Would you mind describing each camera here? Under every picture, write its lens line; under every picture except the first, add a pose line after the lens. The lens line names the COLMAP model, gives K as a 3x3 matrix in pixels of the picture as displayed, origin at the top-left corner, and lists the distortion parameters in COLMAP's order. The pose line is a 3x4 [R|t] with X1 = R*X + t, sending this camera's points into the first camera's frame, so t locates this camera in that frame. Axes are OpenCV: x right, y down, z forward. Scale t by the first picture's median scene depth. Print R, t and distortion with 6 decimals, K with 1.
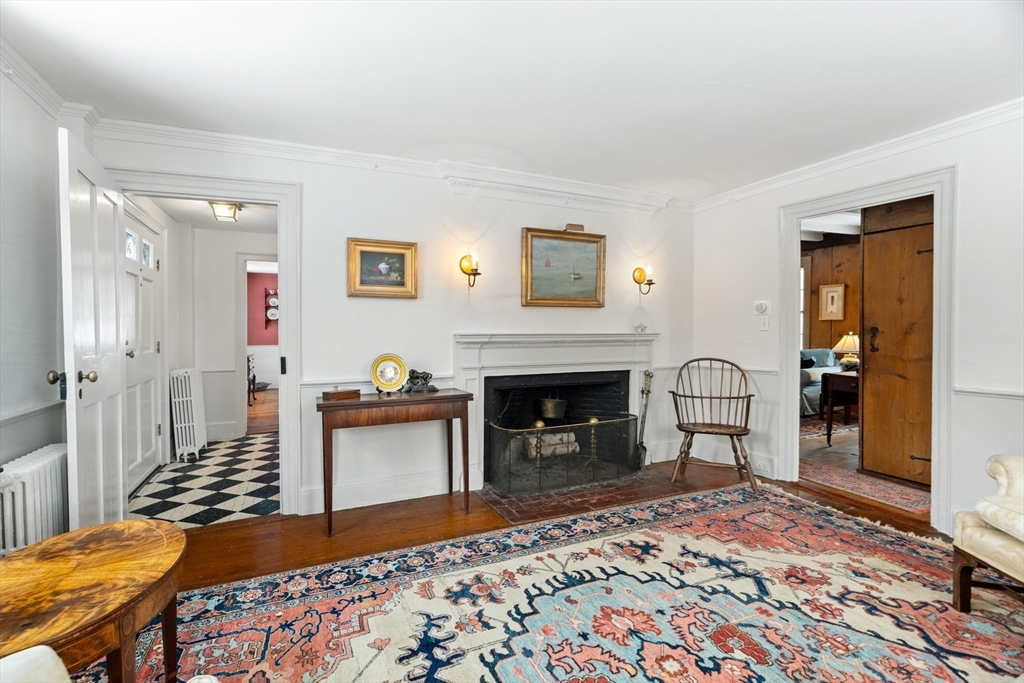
lens RADIAL K [[469.8, 0, 507.8], [0, 469.8, 339.5], [0, 0, 1]] dist [-0.010826, 0.002911]
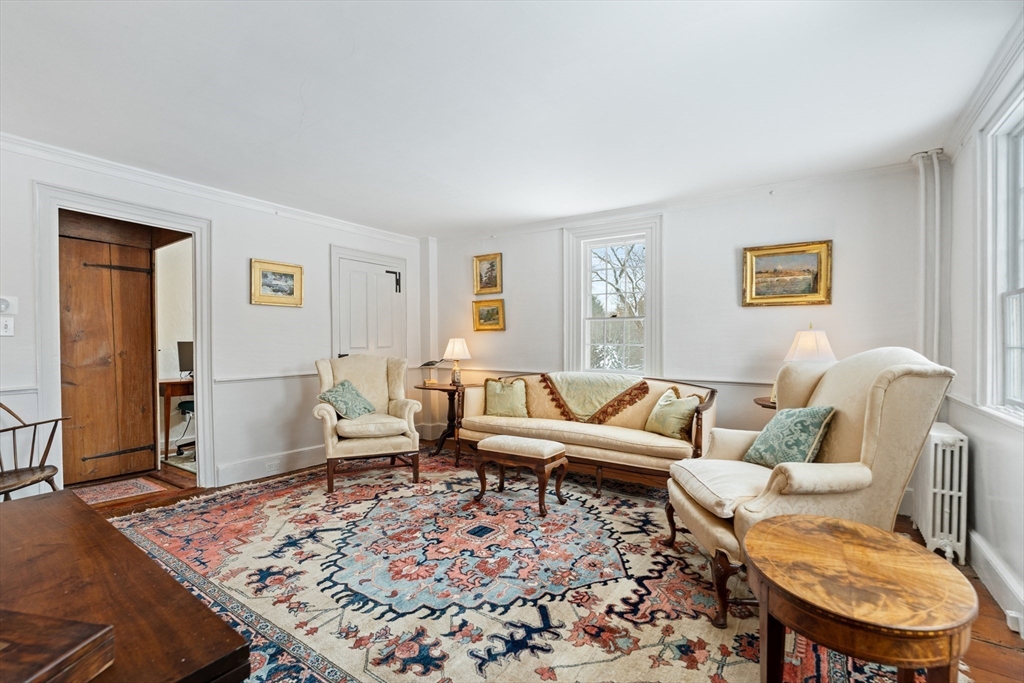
lens RADIAL K [[469.8, 0, 475.7], [0, 469.8, 342.5], [0, 0, 1]] dist [-0.010826, 0.002911]
pose [[-0.491227, 0.002326, 0.871029, -0.831648], [0.013311, 0.999900, 0.004837, -0.005879], [-0.870930, 0.013970, -0.491208, 1.290193]]
